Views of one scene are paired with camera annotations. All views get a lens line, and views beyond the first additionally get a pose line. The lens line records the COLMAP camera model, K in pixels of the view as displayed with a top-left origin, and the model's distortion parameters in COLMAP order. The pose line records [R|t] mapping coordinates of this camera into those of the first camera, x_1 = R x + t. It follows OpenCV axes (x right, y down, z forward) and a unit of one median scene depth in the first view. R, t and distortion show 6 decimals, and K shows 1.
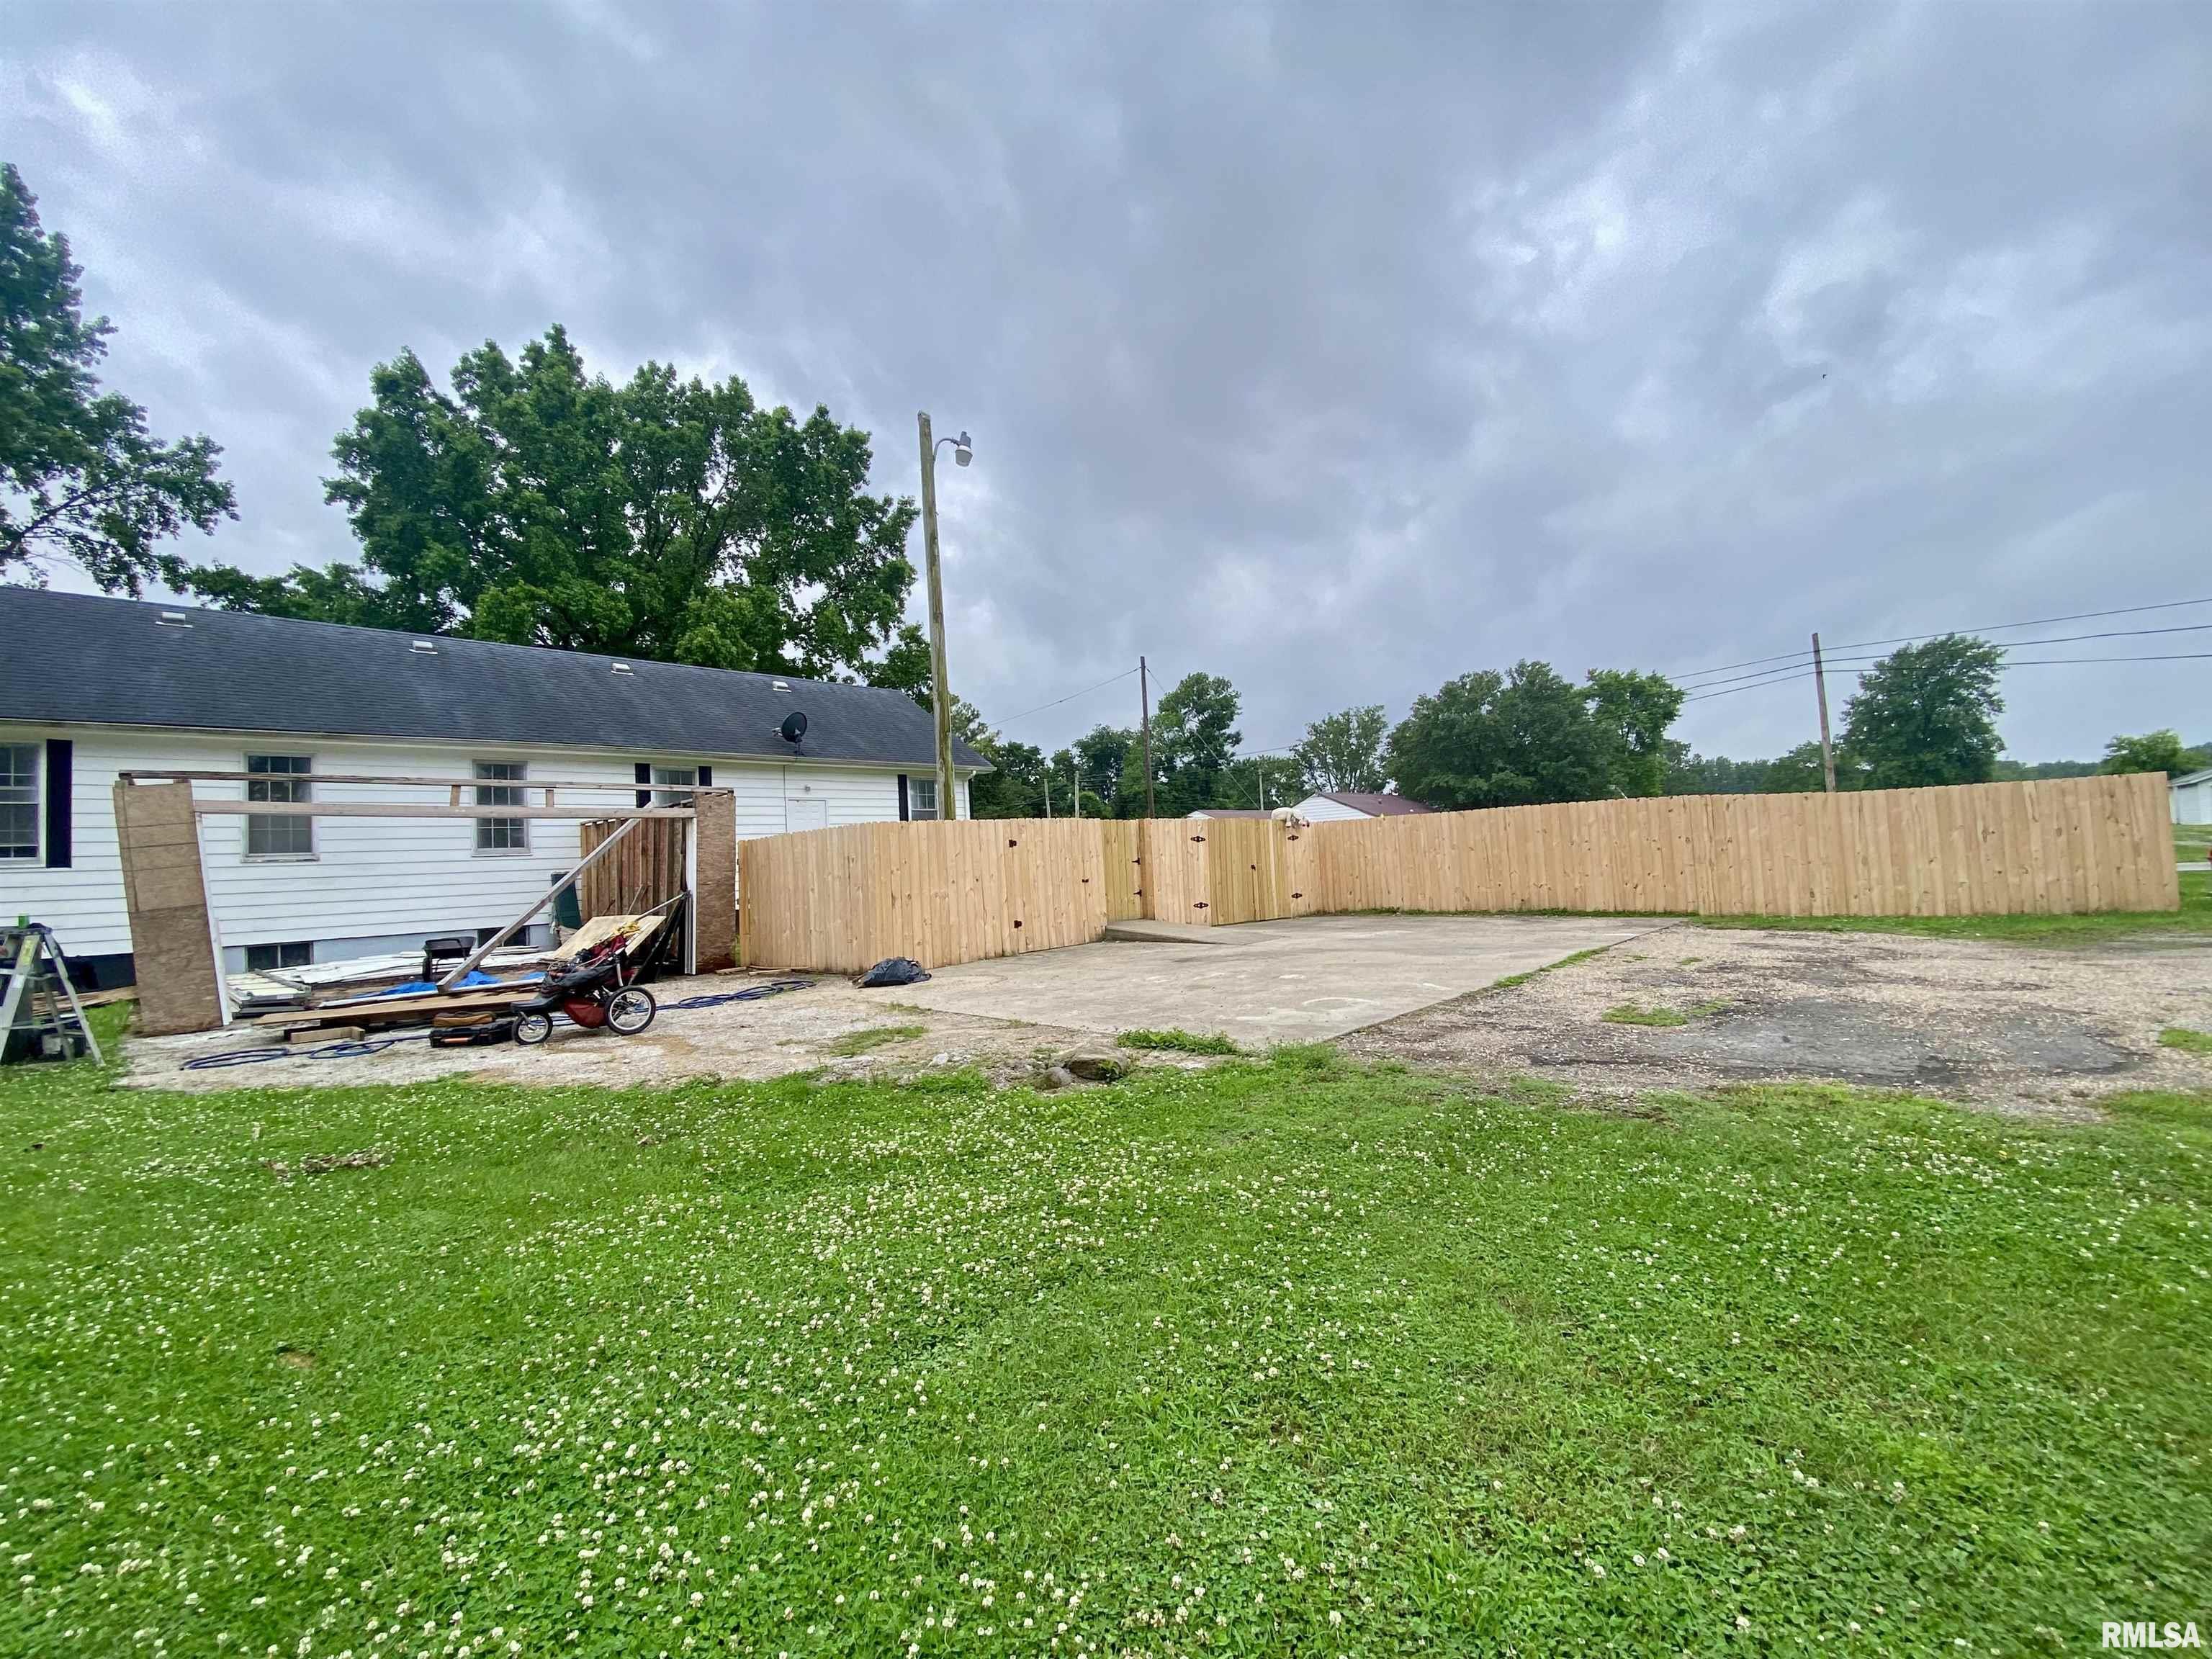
lens RADIAL K [[878.8, 0, 1098.5], [0, 878.8, 839.5], [0, 0, 1]] dist [0.037761, -0.027742]
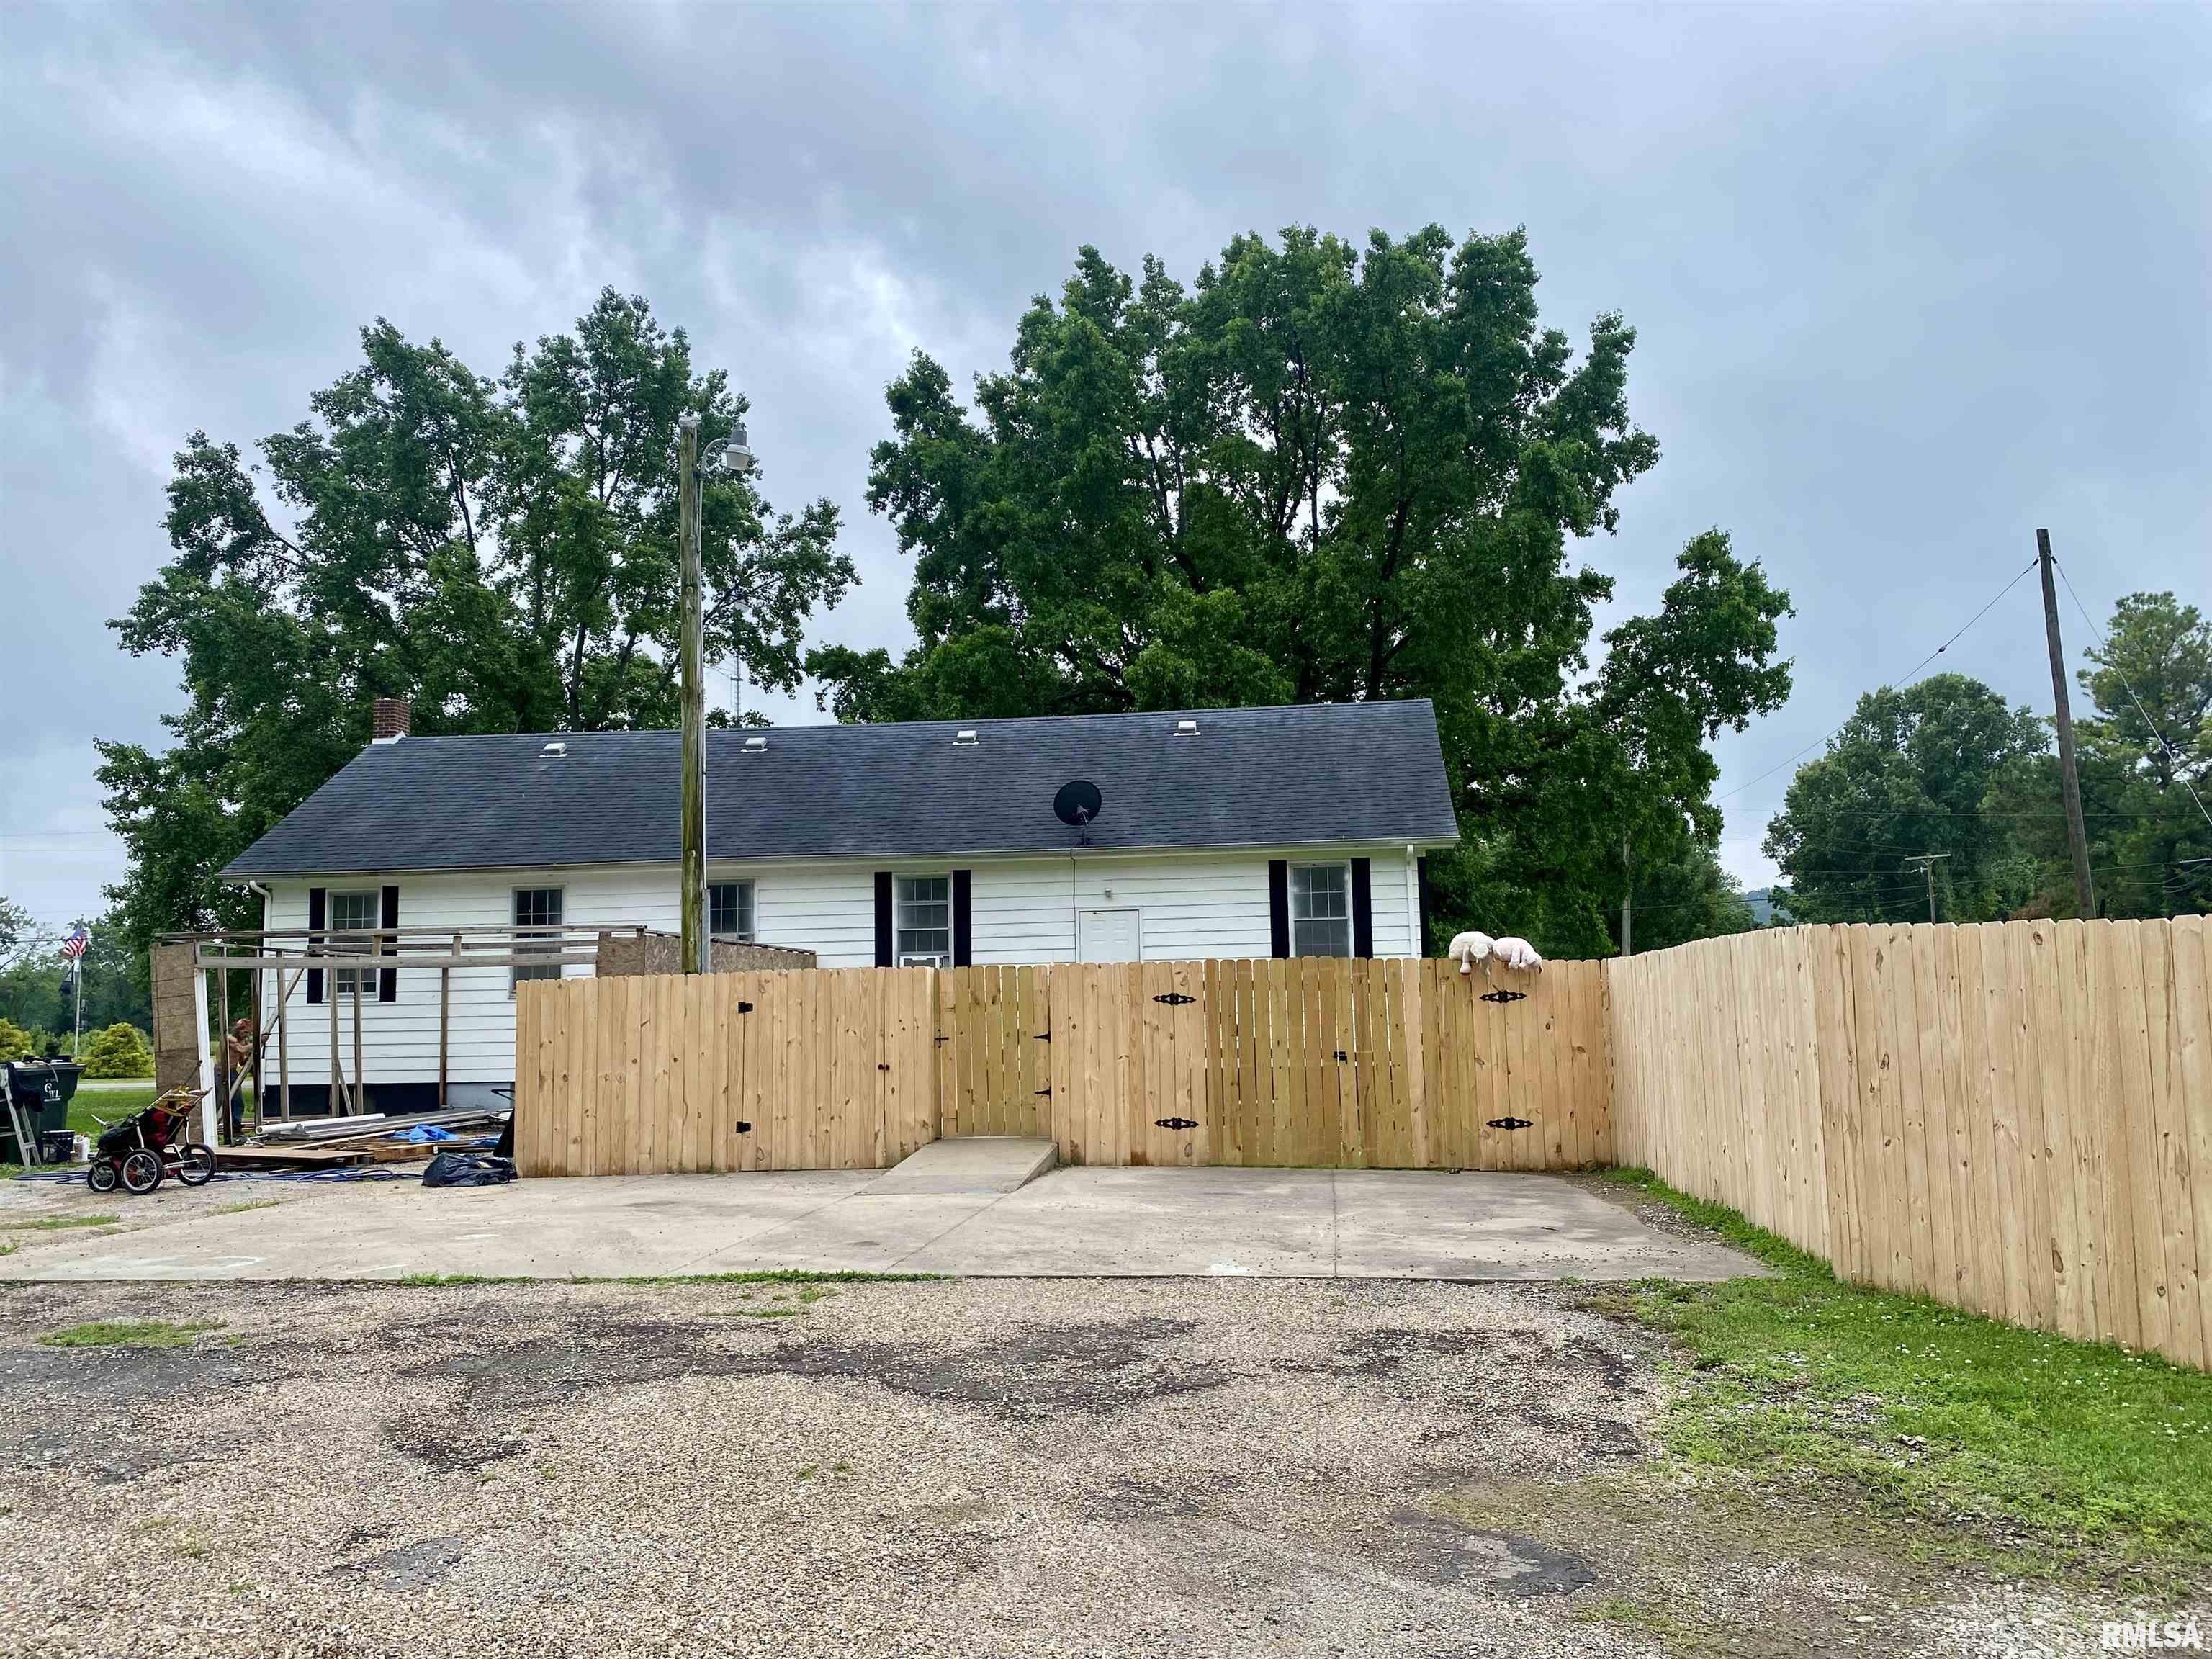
lens RADIAL K [[1643.6, 0, 1105.5], [0, 1643.6, 900.4], [0, 0, 1]] dist [0.129691, -0.184751]
pose [[0.628011, -0.018167, -0.777992, 0.399193], [0.008738, 0.999829, -0.016294, -0.020993], [0.778155, 0.003434, 0.628062, 0.146398]]
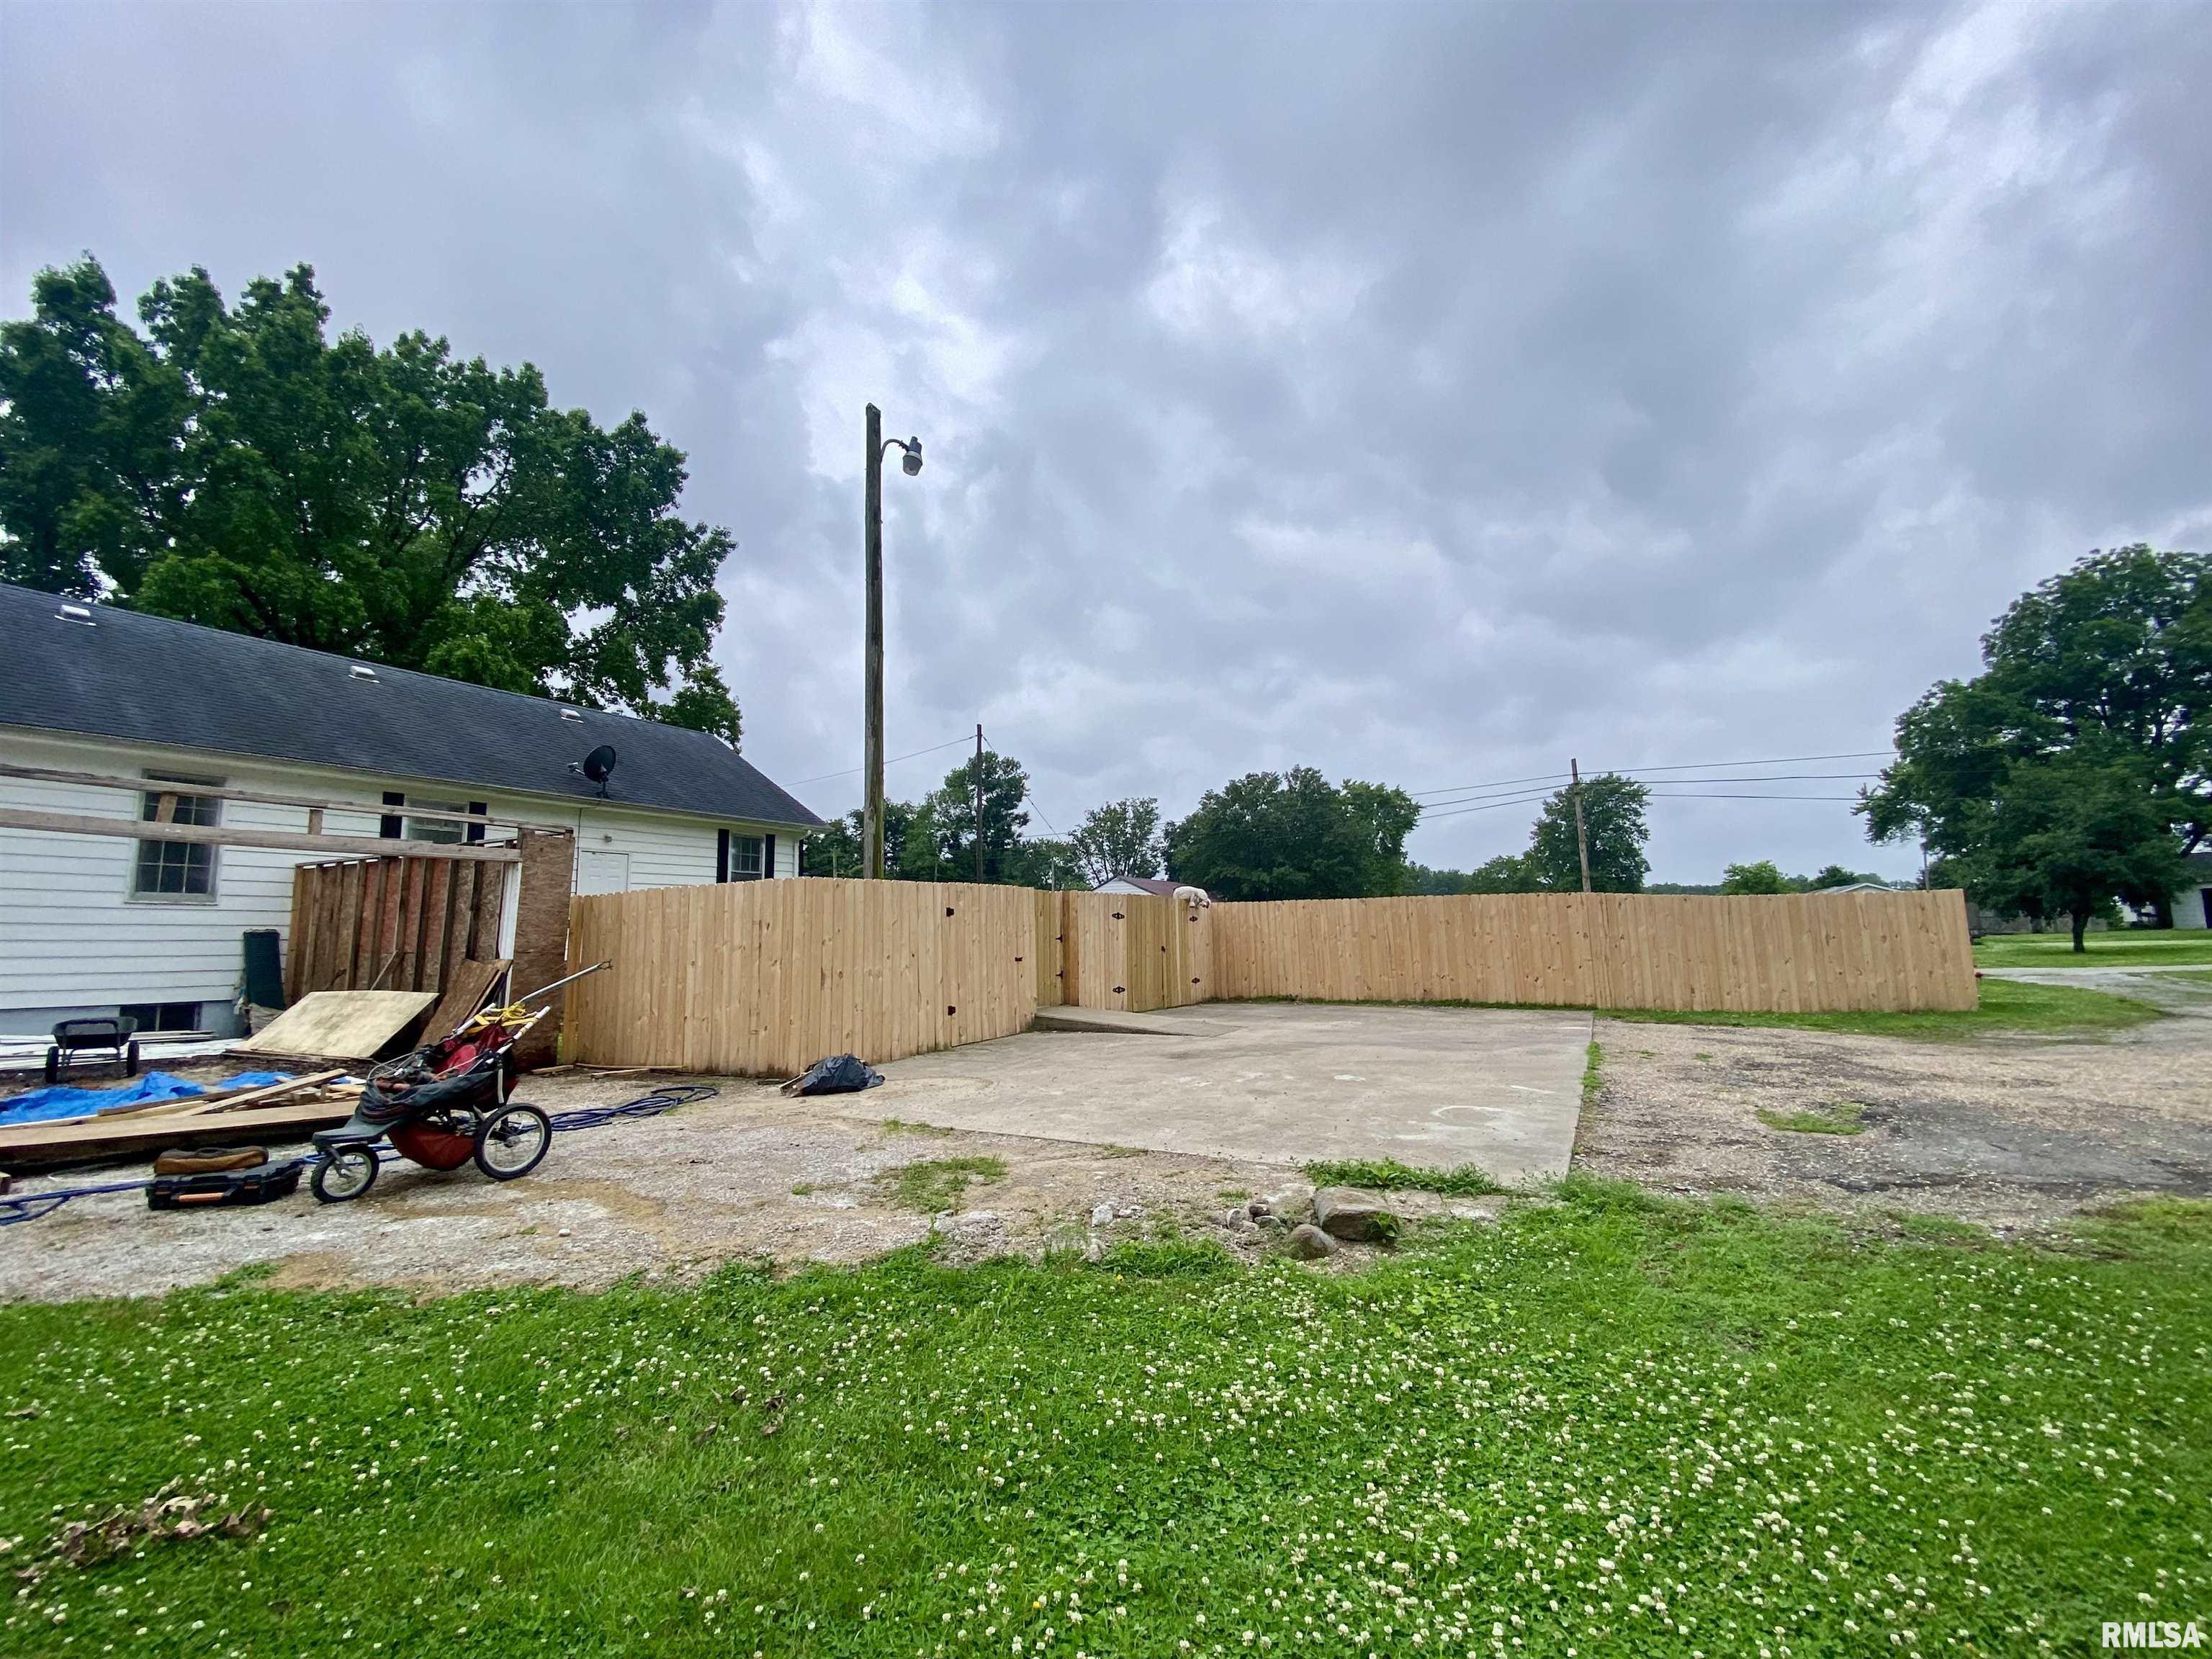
lens RADIAL K [[887.2, 0, 1098.4], [0, 887.2, 841.5], [0, 0, 1]] dist [0.017971, -0.016171]
pose [[0.964334, 0.060249, 0.257742, -0.066601], [-0.037075, 0.994896, -0.093849, 0.004063], [-0.262081, 0.080946, 0.961645, 0.052650]]
